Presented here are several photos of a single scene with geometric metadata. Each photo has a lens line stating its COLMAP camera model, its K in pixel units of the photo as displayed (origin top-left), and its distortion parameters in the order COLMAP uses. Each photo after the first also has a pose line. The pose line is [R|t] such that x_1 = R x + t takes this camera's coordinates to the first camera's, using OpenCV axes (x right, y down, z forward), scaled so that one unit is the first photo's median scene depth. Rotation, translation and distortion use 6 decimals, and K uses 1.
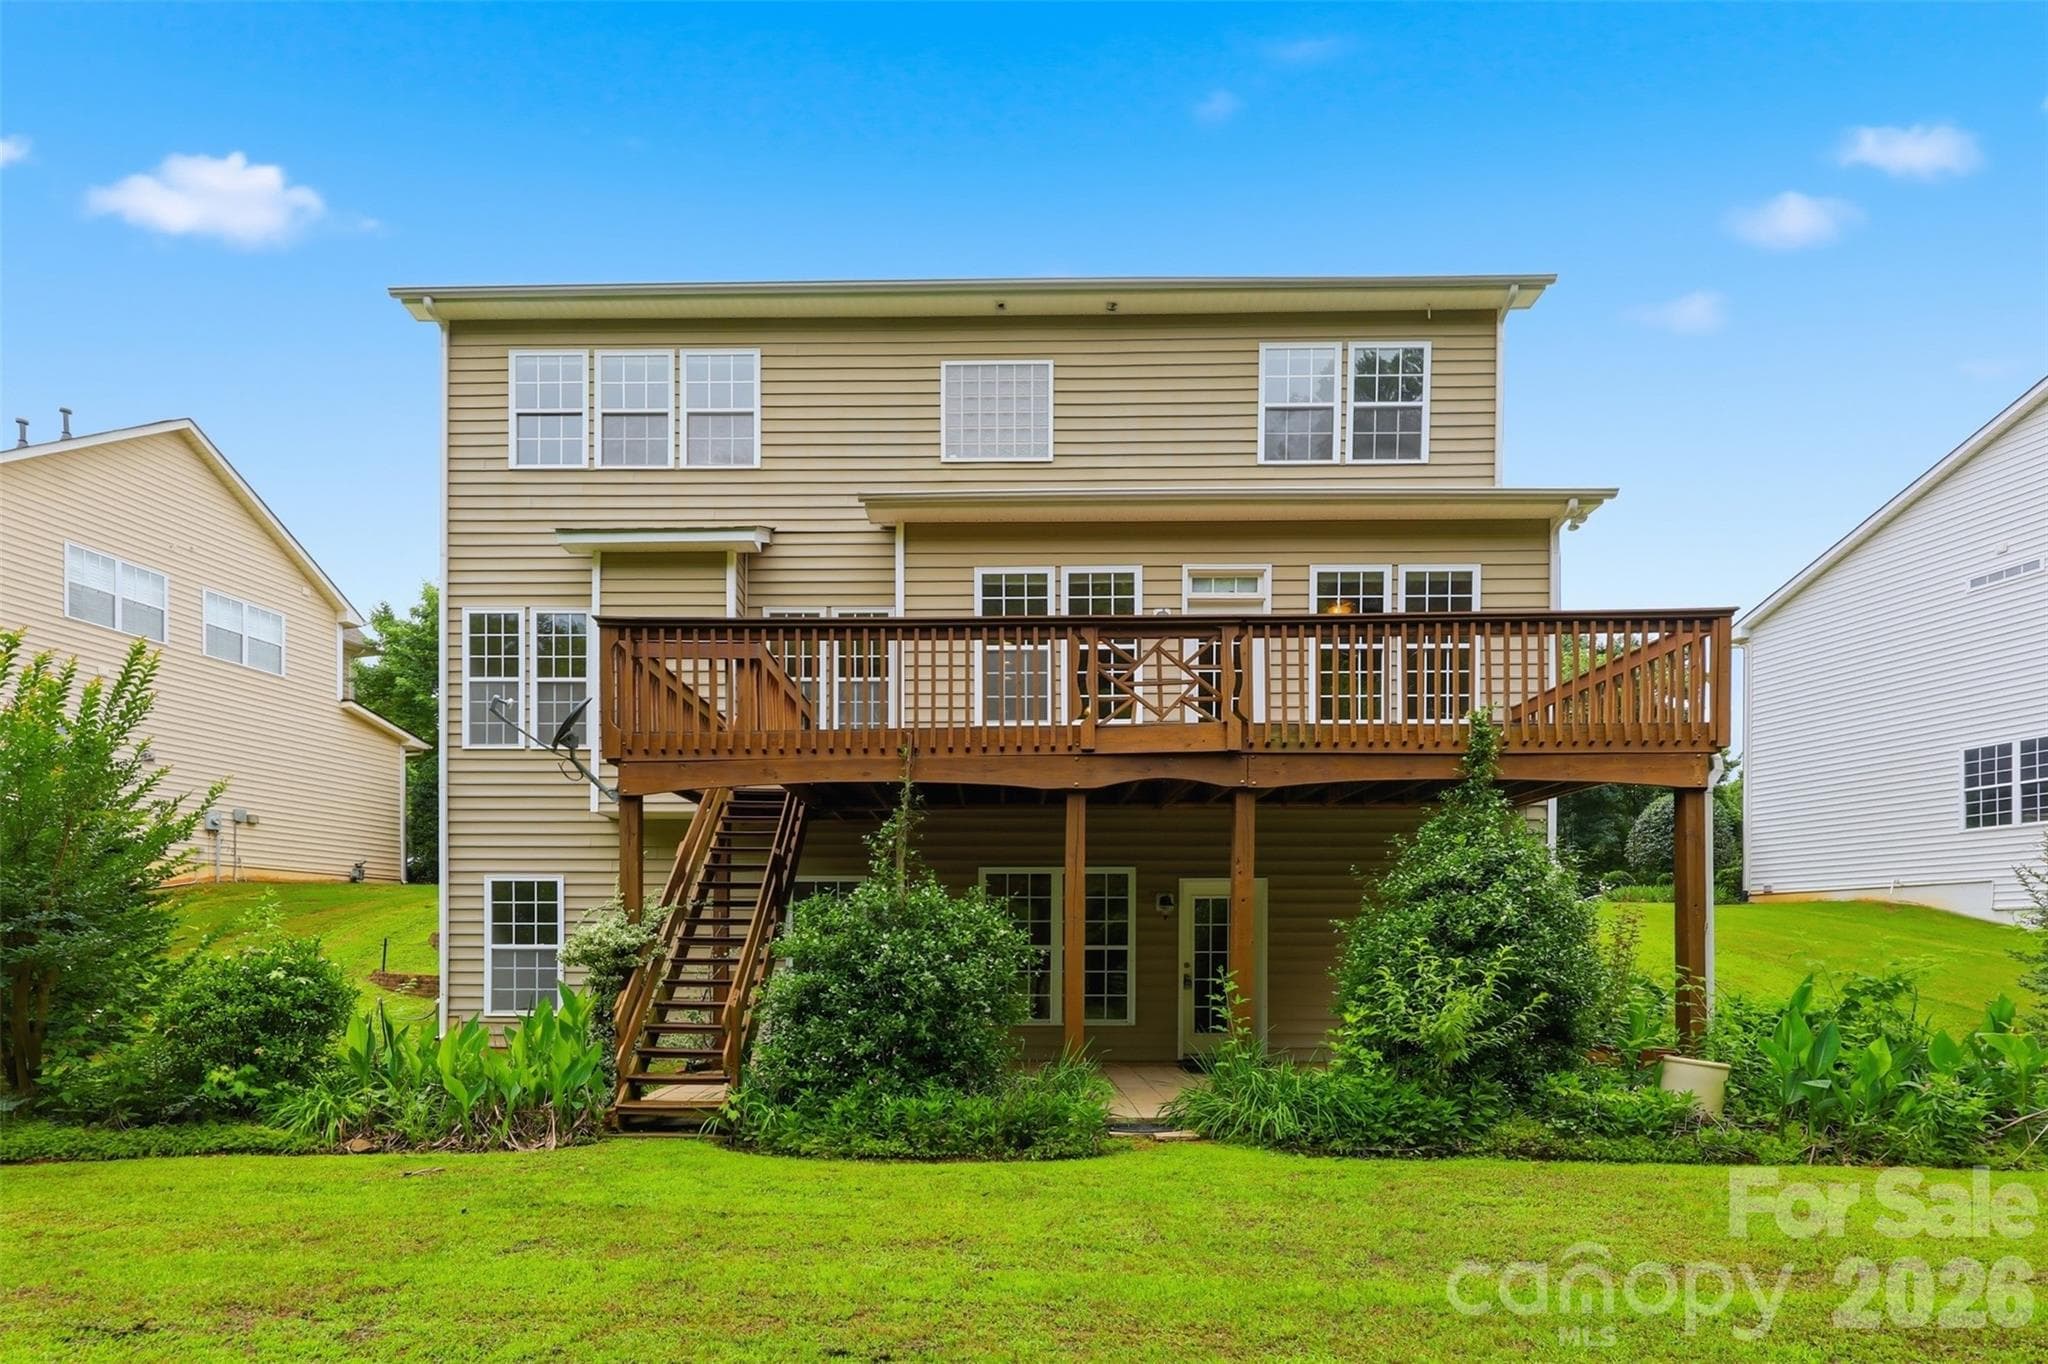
lens RADIAL K [[833.3, 0, 1032.9], [0, 833.3, 671.7], [0, 0, 1]] dist [0.001409, 0.000038]
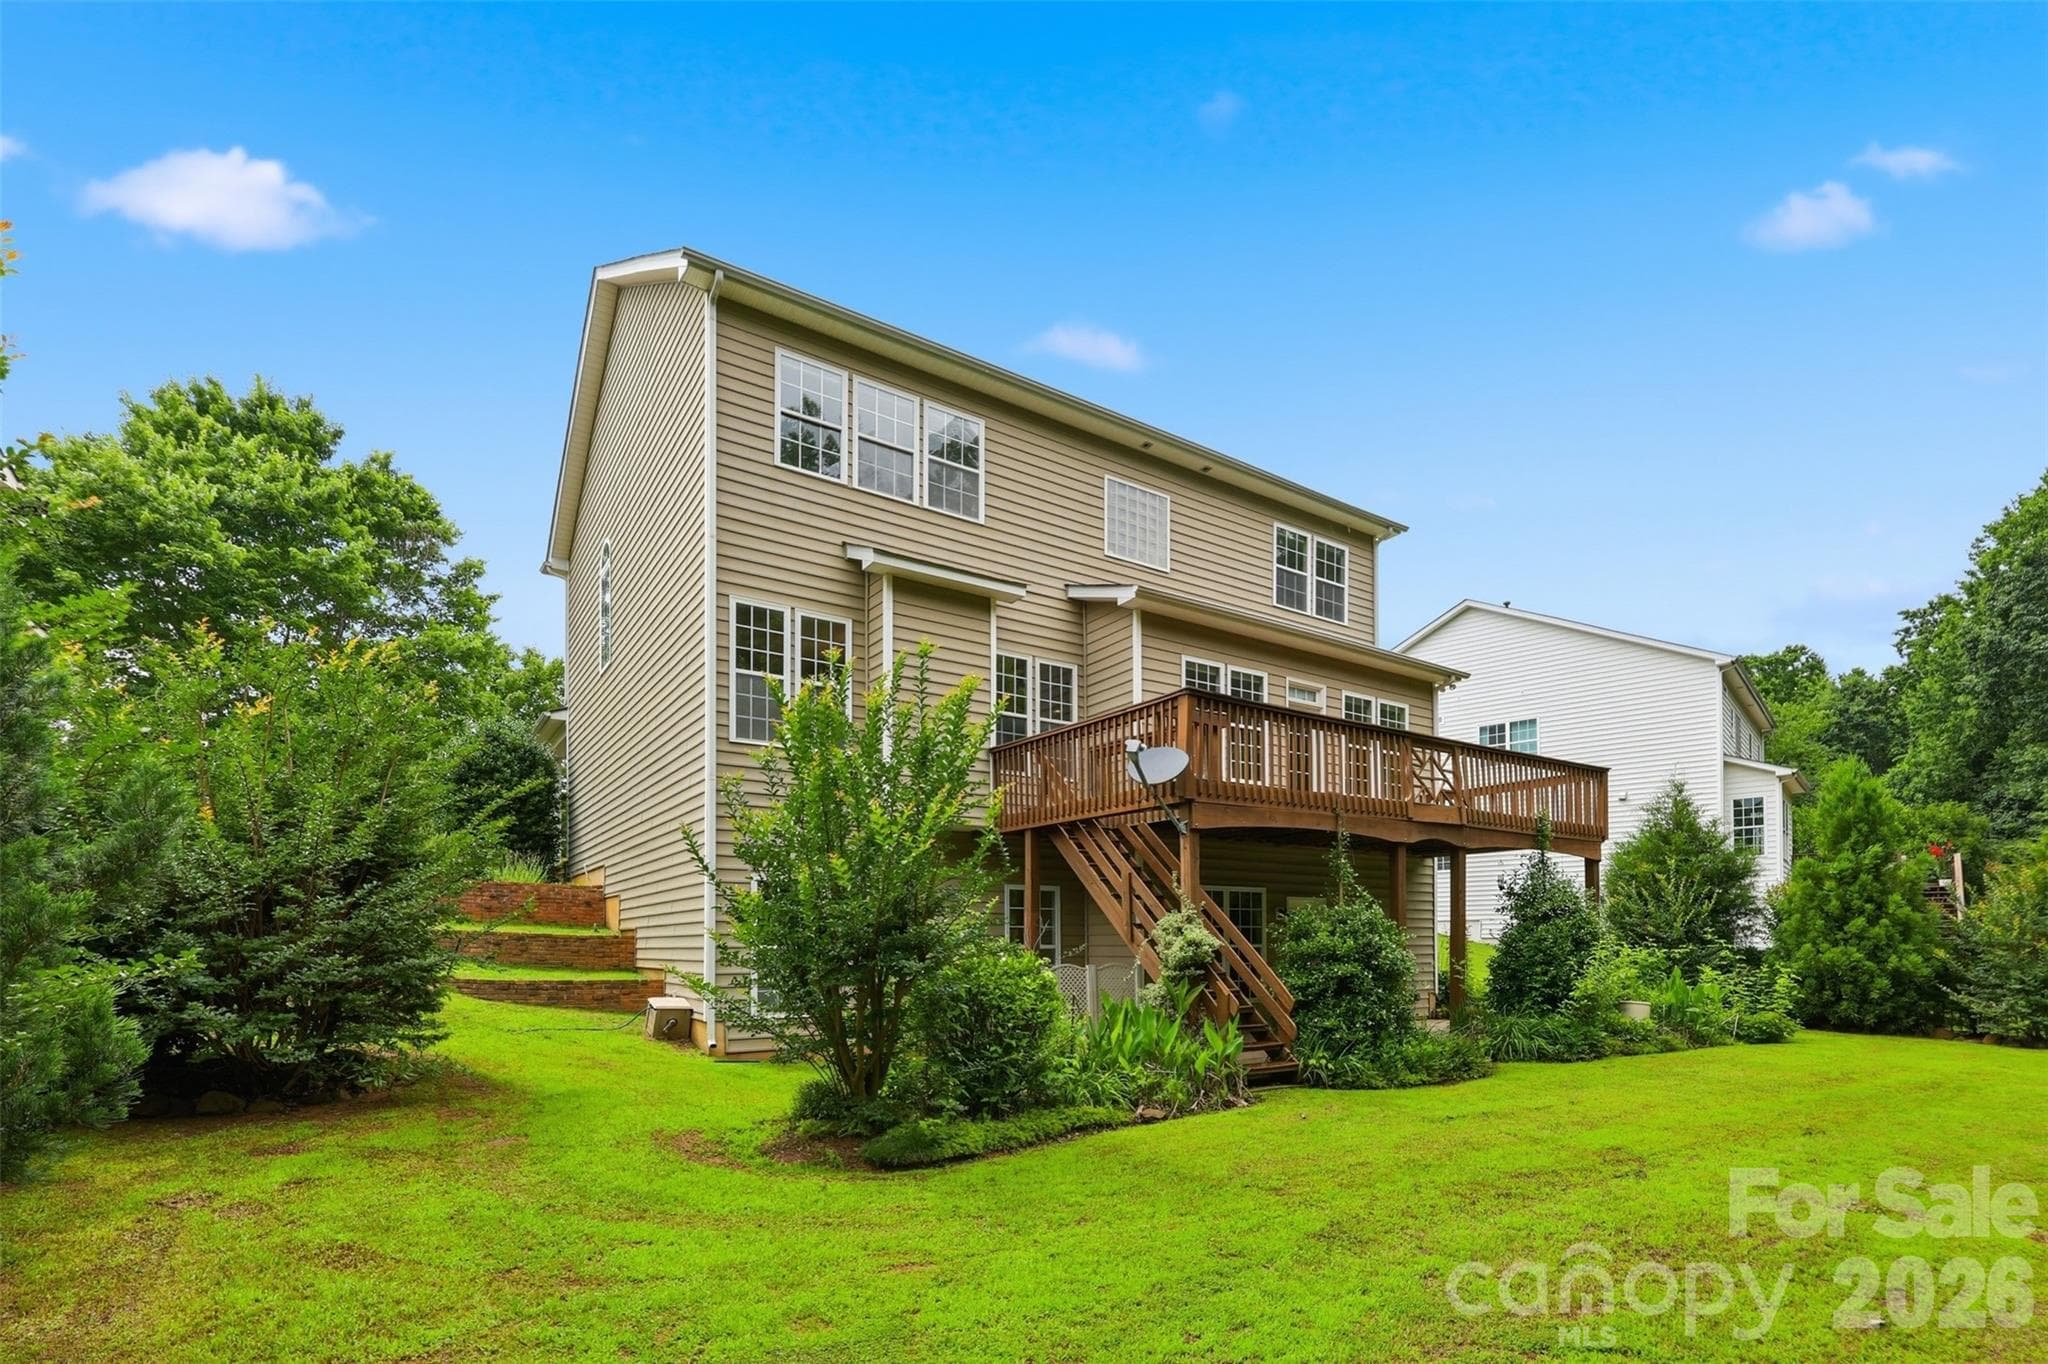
lens RADIAL K [[799.6, 0, 1023.0], [0, 799.6, 621.6], [0, 0, 1]] dist [0.033165, 0.000020]
pose [[0.846369, 0.189248, 0.497840, -0.867386], [-0.155171, 0.981809, -0.109419, 0.003785], [-0.509491, 0.015358, 0.860339, 0.008561]]
